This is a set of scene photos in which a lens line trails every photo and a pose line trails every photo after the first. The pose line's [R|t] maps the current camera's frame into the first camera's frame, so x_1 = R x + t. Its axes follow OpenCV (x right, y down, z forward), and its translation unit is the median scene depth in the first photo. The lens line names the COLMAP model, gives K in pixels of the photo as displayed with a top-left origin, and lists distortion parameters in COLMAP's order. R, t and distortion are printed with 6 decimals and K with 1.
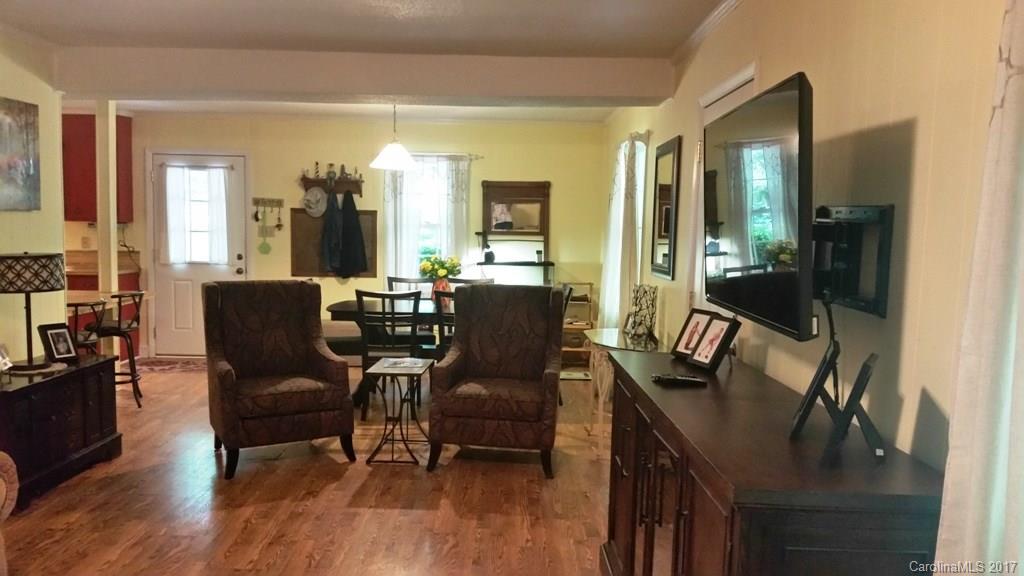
lens RADIAL K [[830.5, 0, 516.1], [0, 830.5, 296.8], [0, 0, 1]] dist [0.165061, -0.321705]
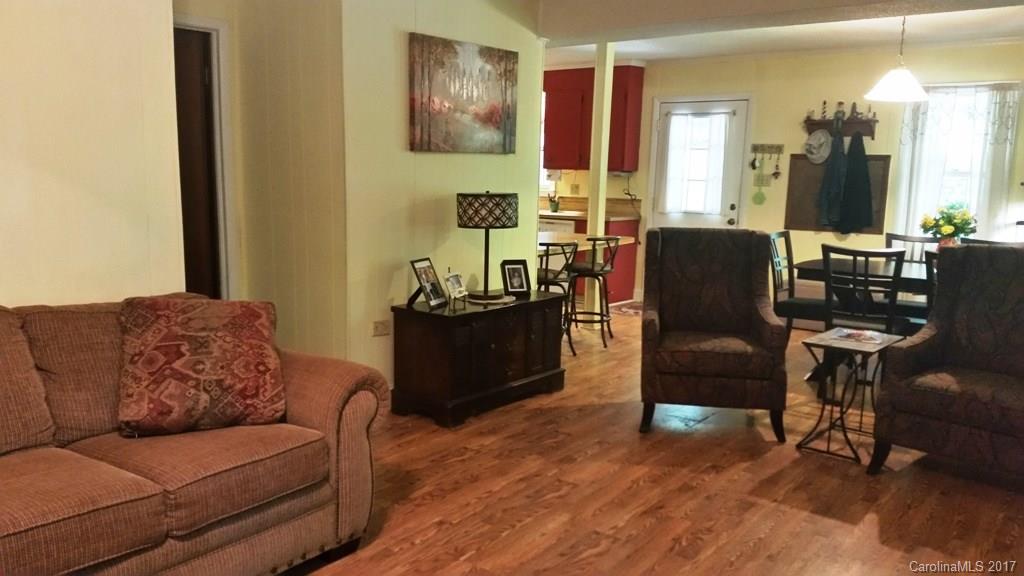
lens RADIAL K [[830.5, 0, 516.1], [0, 830.5, 296.8], [0, 0, 1]] dist [0.165061, -0.321705]
pose [[0.801753, 0.092709, -0.590422, 0.081558], [-0.062907, 0.995498, 0.070890, 0.003639], [0.594336, -0.019695, 0.803976, 0.142930]]
